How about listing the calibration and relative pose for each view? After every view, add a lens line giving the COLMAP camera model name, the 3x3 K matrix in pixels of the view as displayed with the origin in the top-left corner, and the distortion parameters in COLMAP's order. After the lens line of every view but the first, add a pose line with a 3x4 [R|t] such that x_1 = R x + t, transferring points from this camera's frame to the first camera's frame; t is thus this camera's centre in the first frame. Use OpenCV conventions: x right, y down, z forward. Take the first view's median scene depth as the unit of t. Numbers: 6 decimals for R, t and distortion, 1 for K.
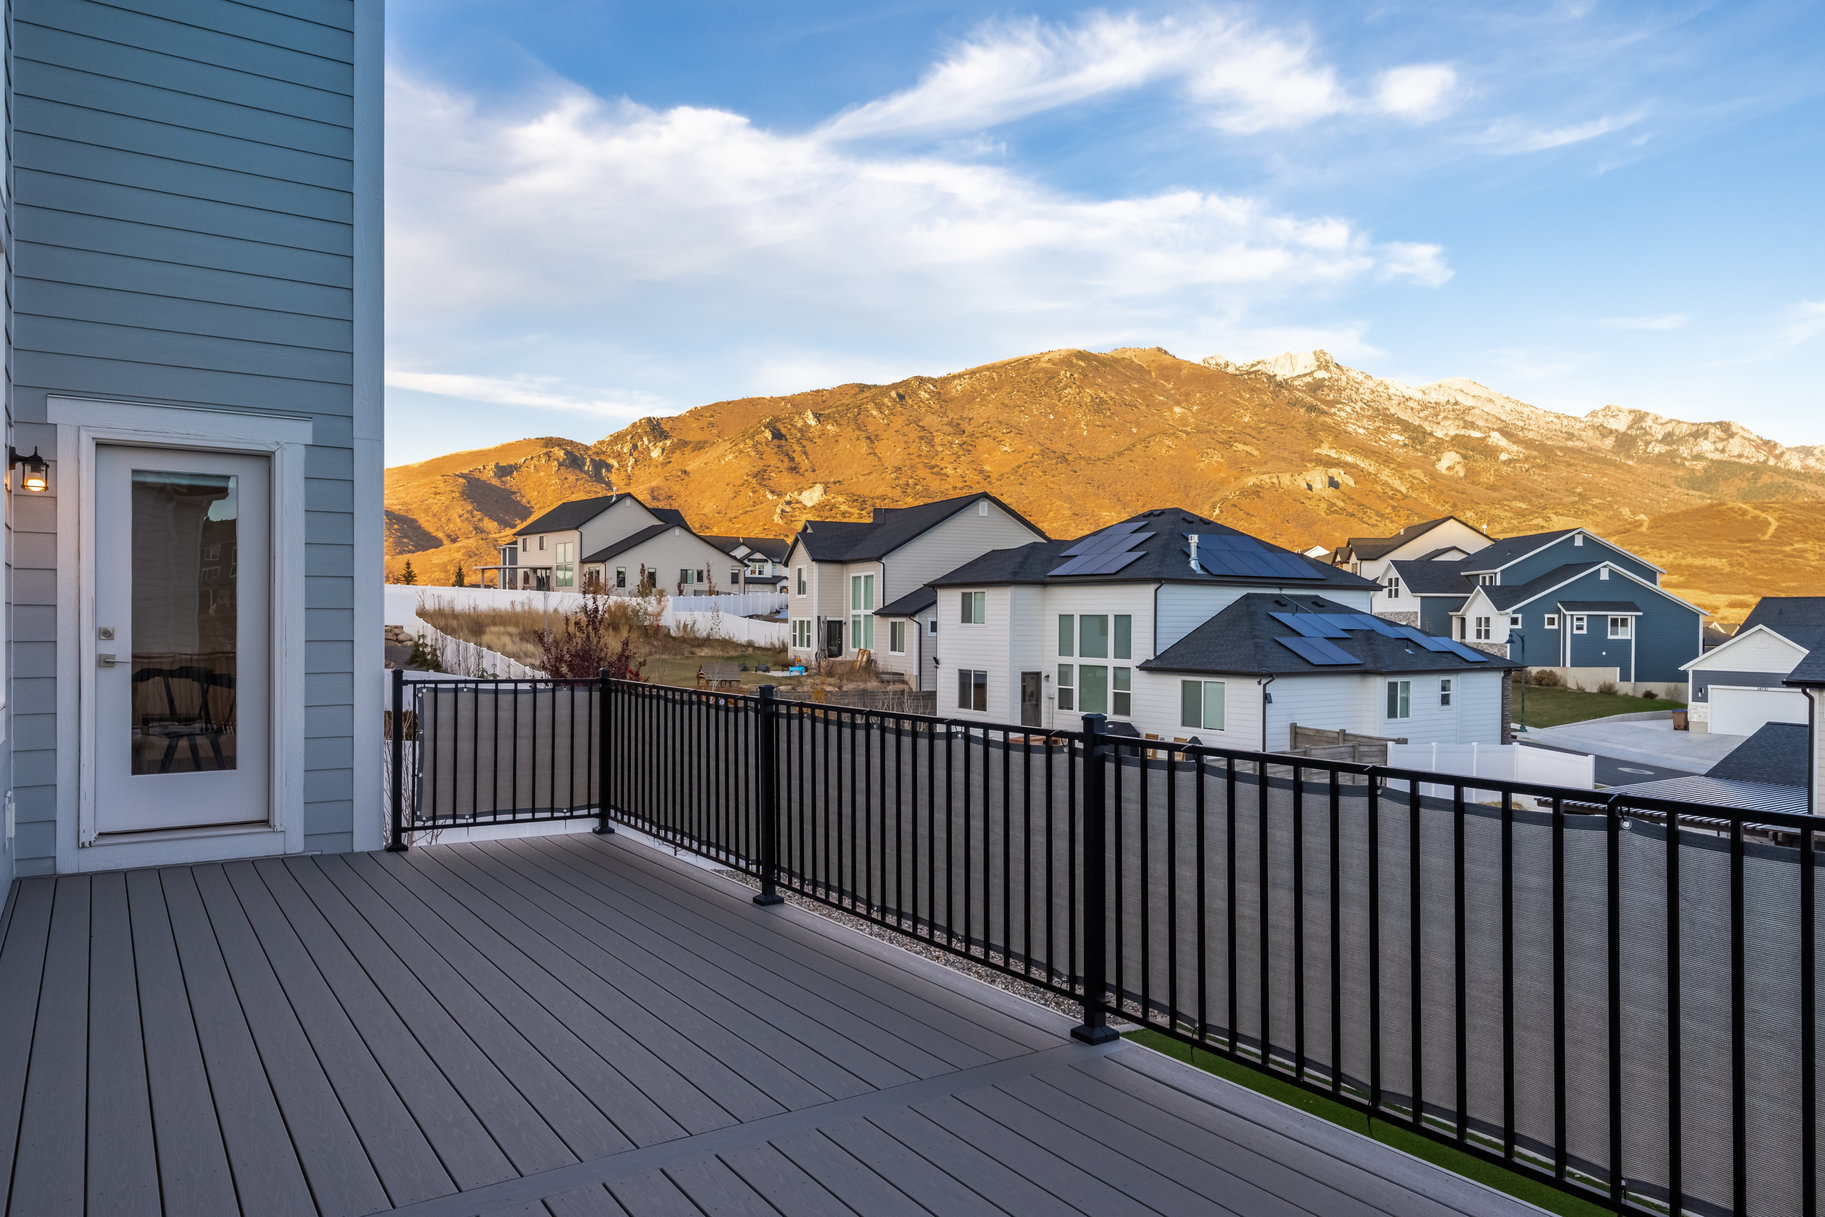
lens RADIAL K [[1216.8, 0, 927.0], [0, 1216.8, 623.3], [0, 0, 1]] dist [-0.001555, 0.008912]
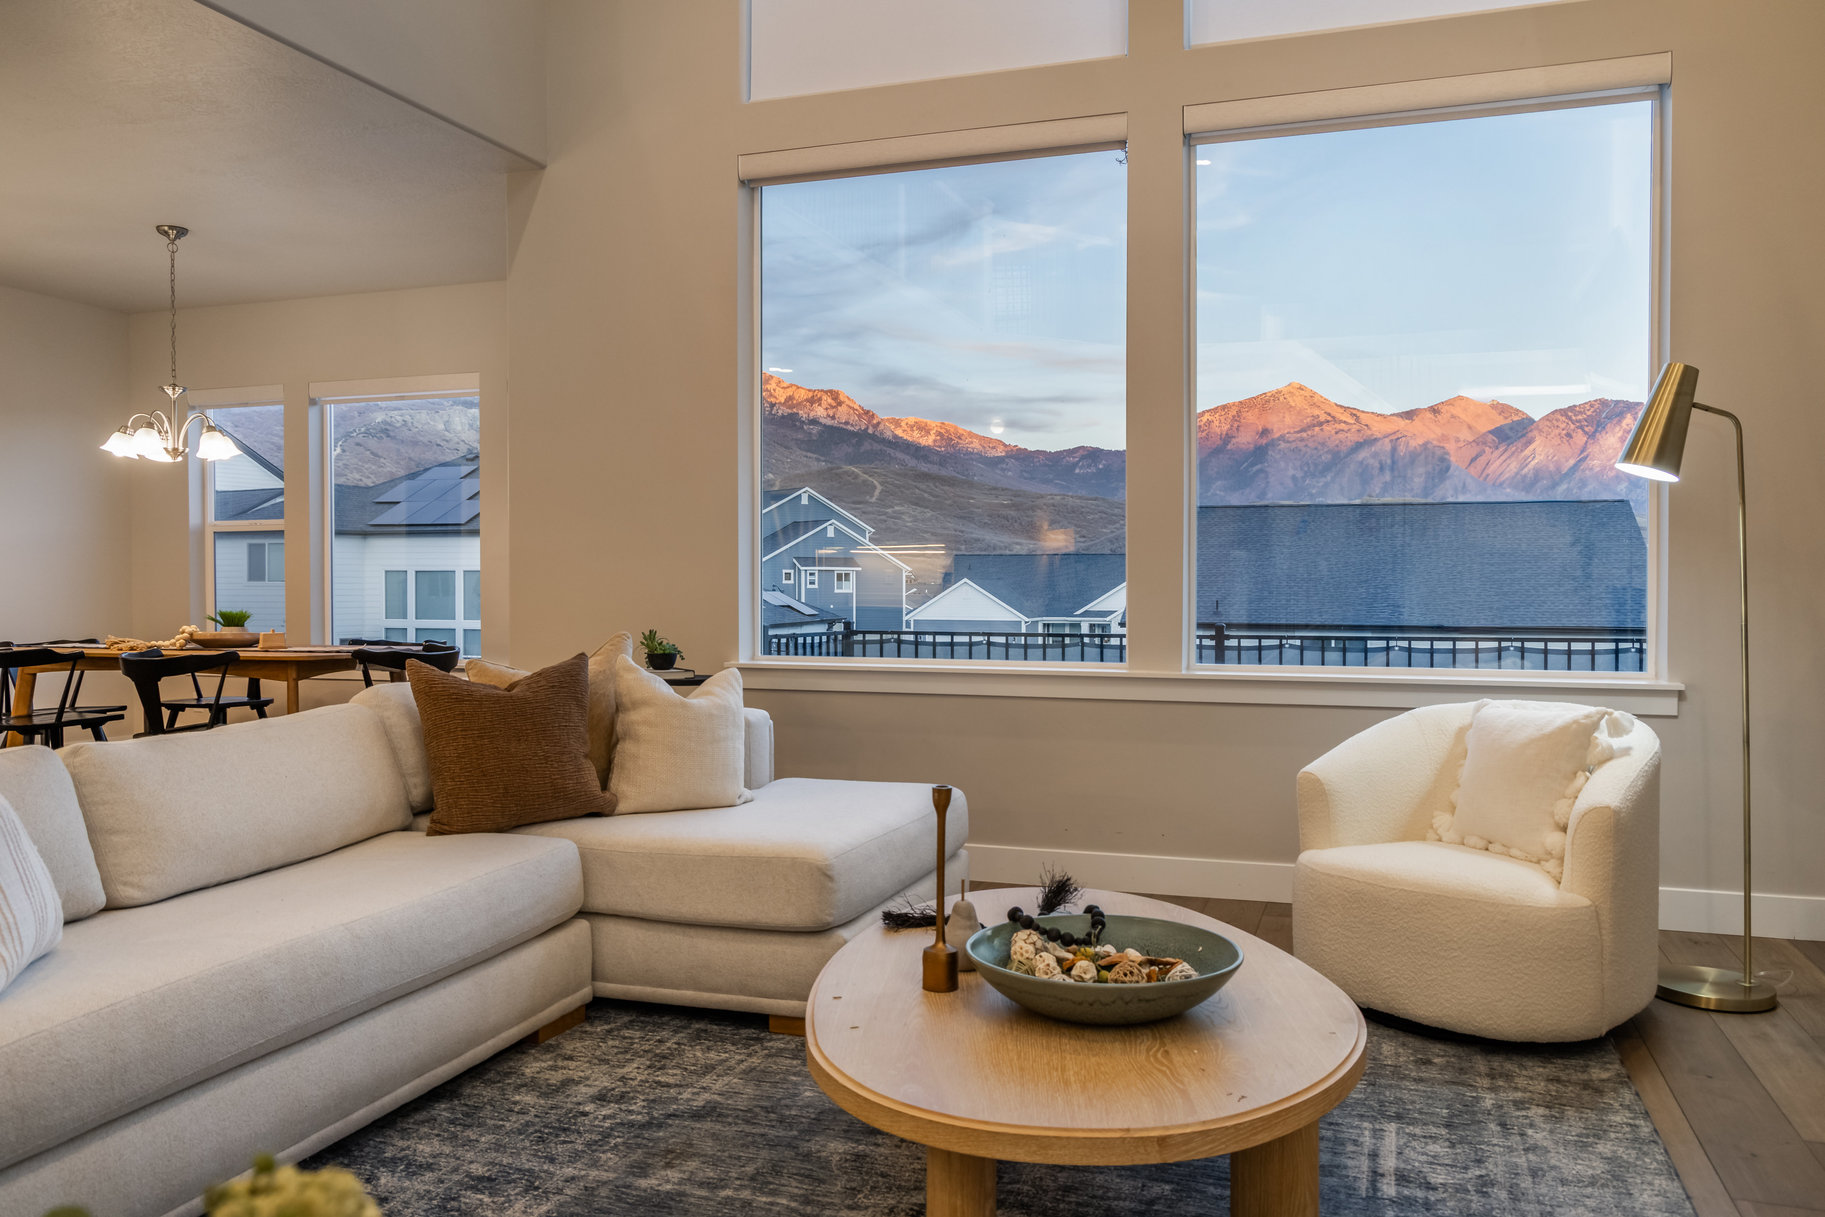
lens RADIAL K [[1355.5, 0, 937.6], [0, 1355.5, 597.7], [0, 0, 1]] dist [-0.040253, 0.036060]
pose [[0.790586, -0.012799, 0.612217, -1.049781], [0.004919, 0.999882, 0.014551, 0.003214], [-0.612331, -0.008492, 0.790556, 0.111514]]
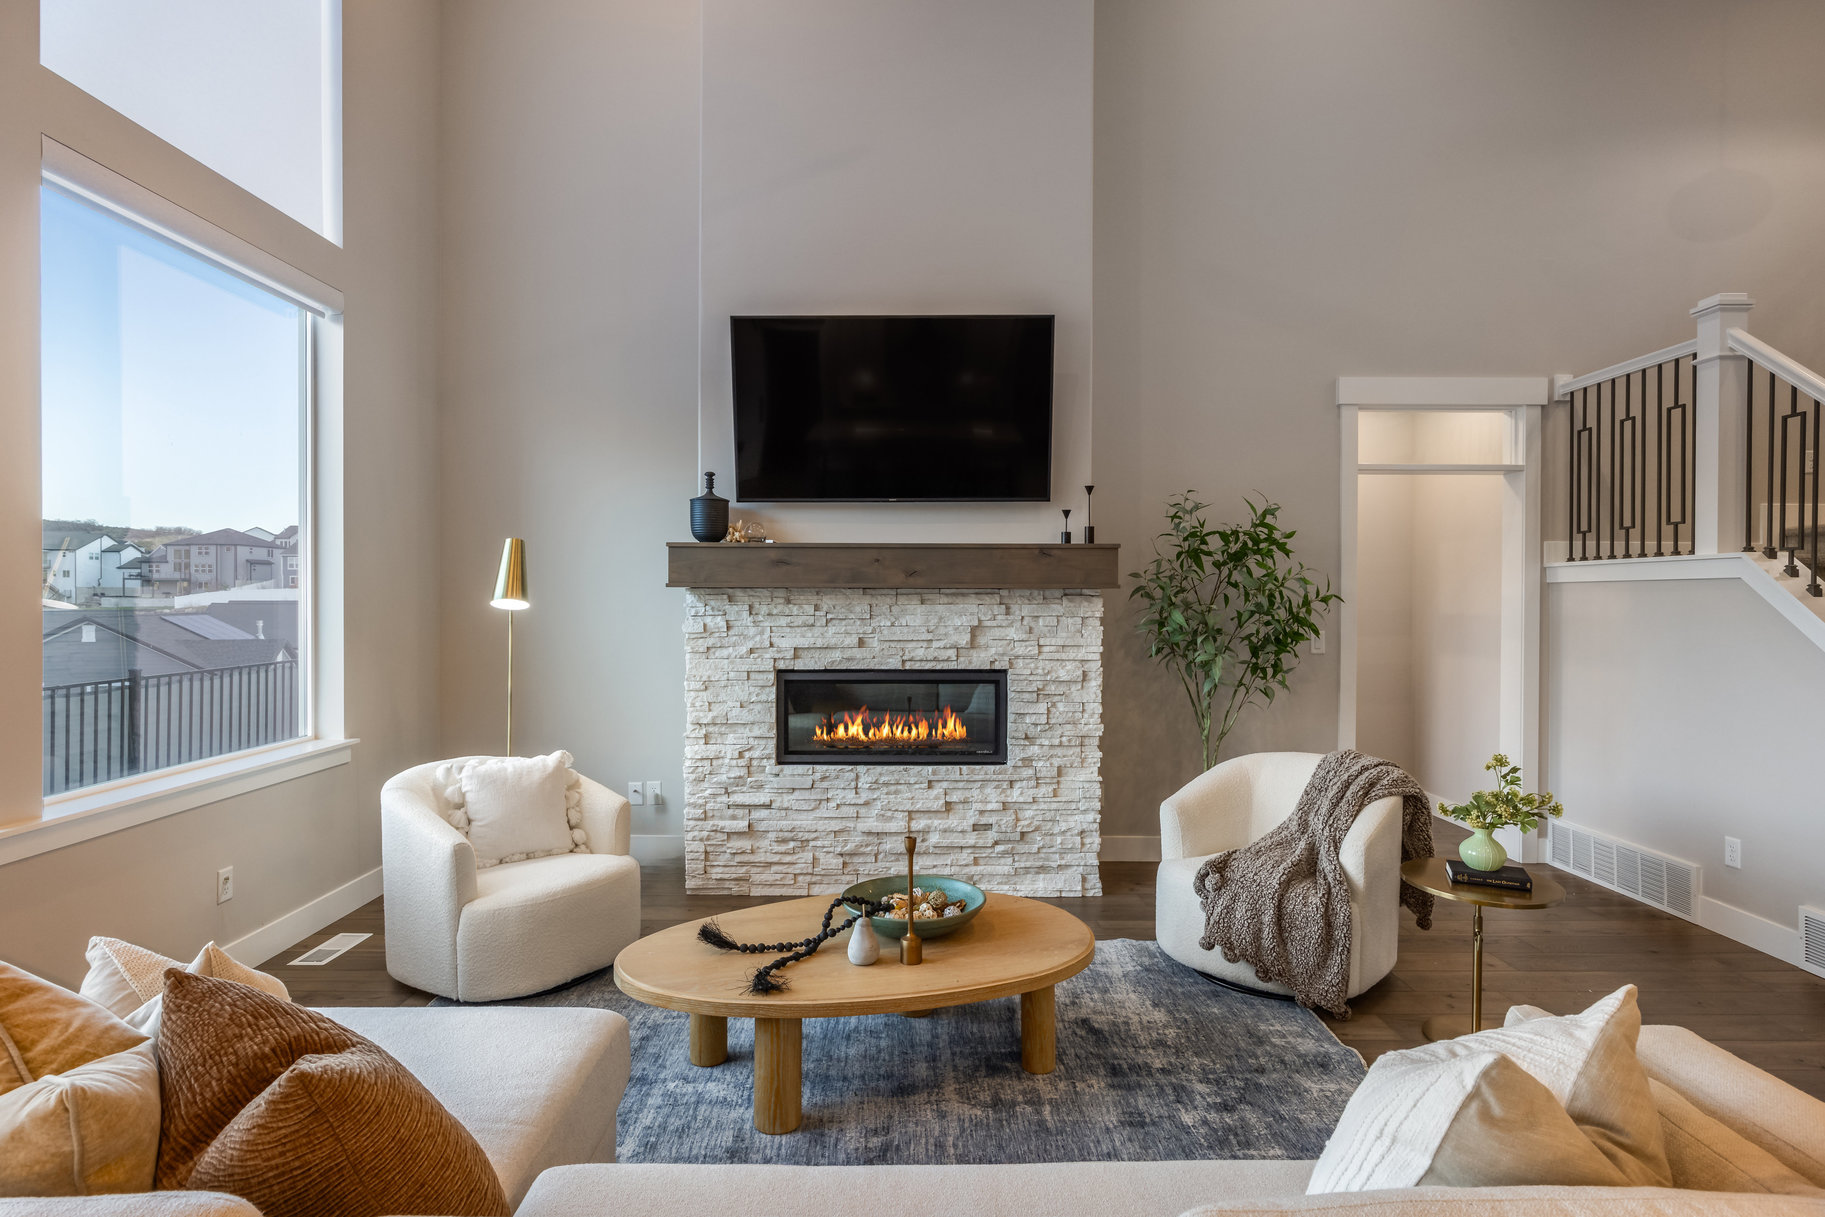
lens RADIAL K [[980.3, 0, 900.2], [0, 980.3, 606.7], [0, 0, 1]] dist [0.006688, 0.000131]
pose [[-0.829506, -0.014586, 0.558307, -1.062106], [-0.007518, 0.999860, 0.014951, -0.049703], [-0.558447, 0.008205, -0.829499, 0.768518]]
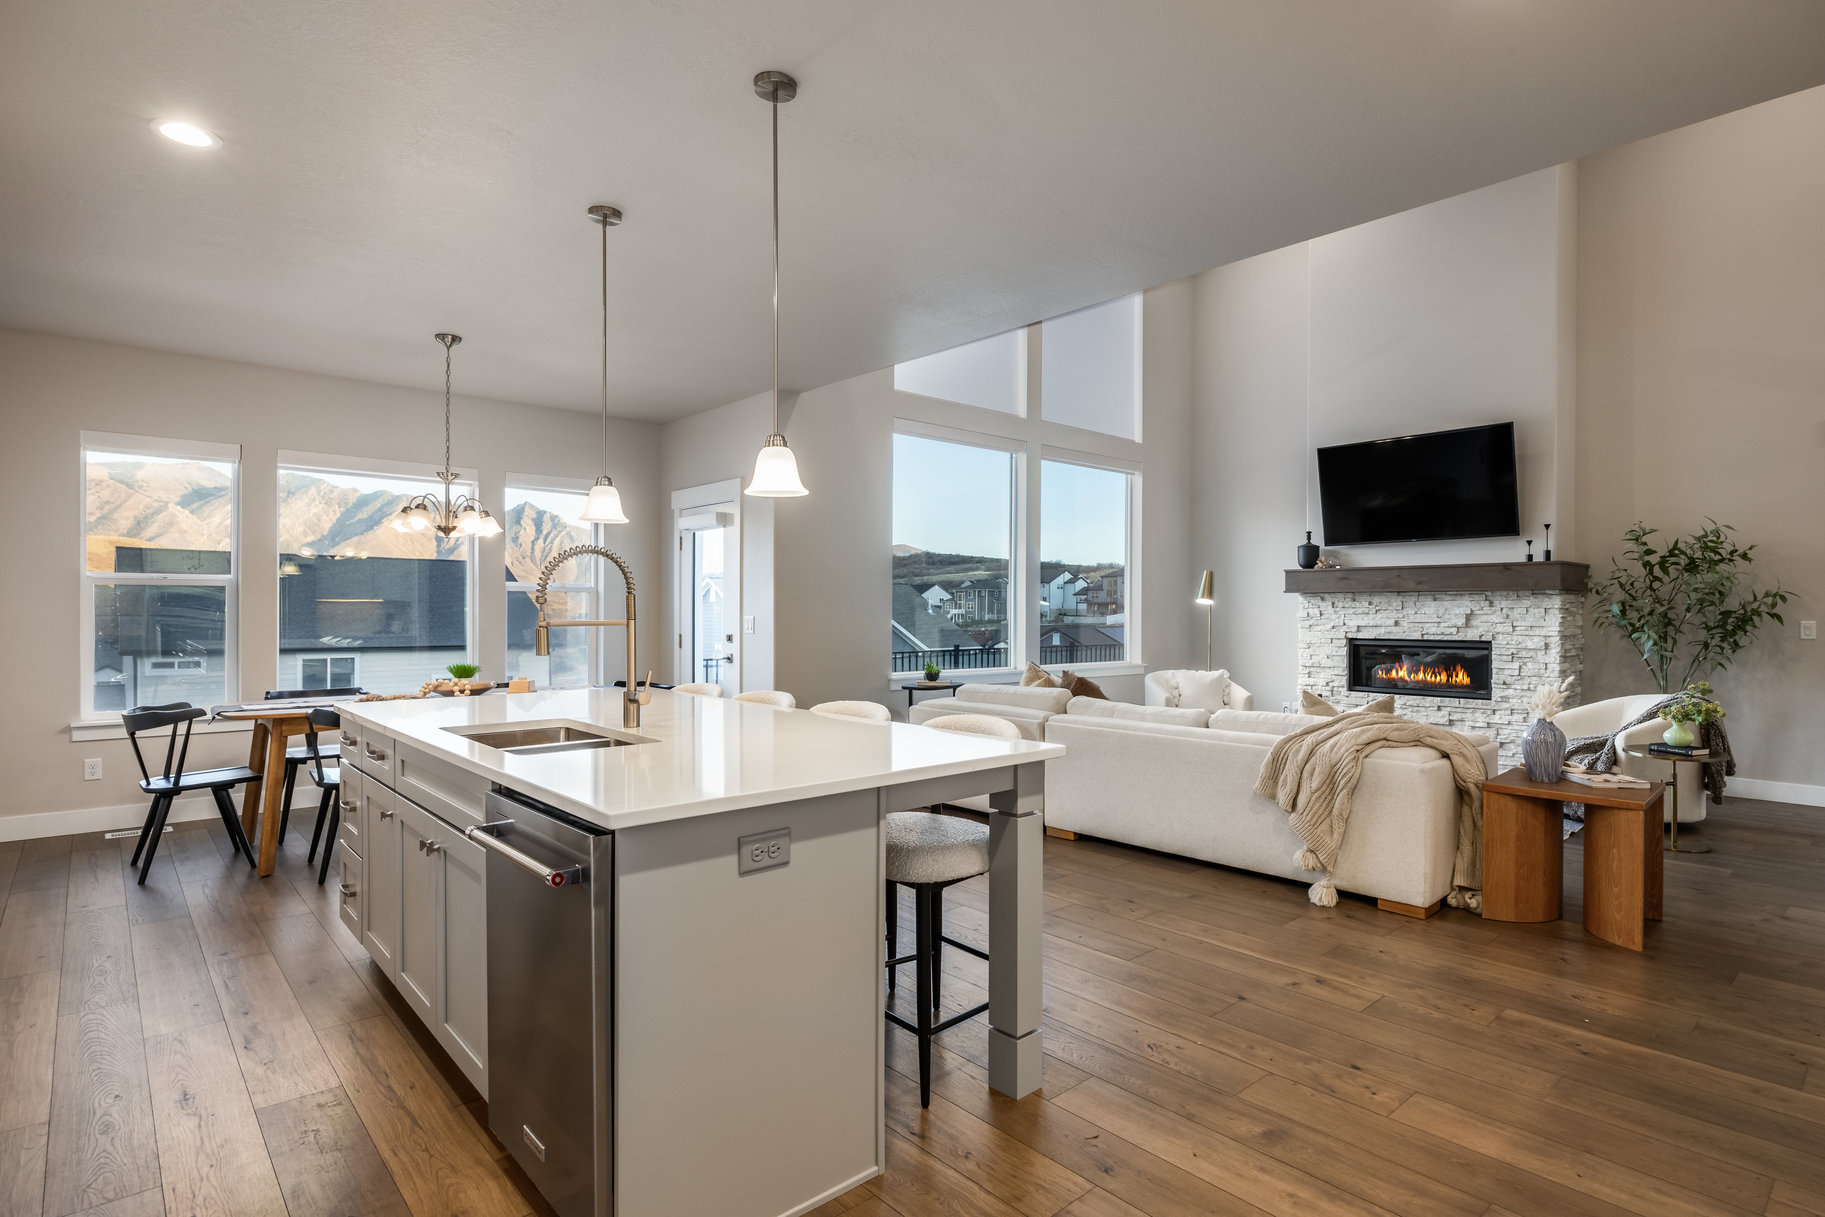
lens RADIAL K [[922.0, 0, 913.3], [0, 922.0, 613.8], [0, 0, 1]] dist [-0.009646, 0.000286]
pose [[-0.133997, -0.007456, 0.990954, -1.725668], [-0.005926, 0.999960, 0.006722, -0.028457], [-0.990964, -0.004972, -0.134036, 0.957649]]
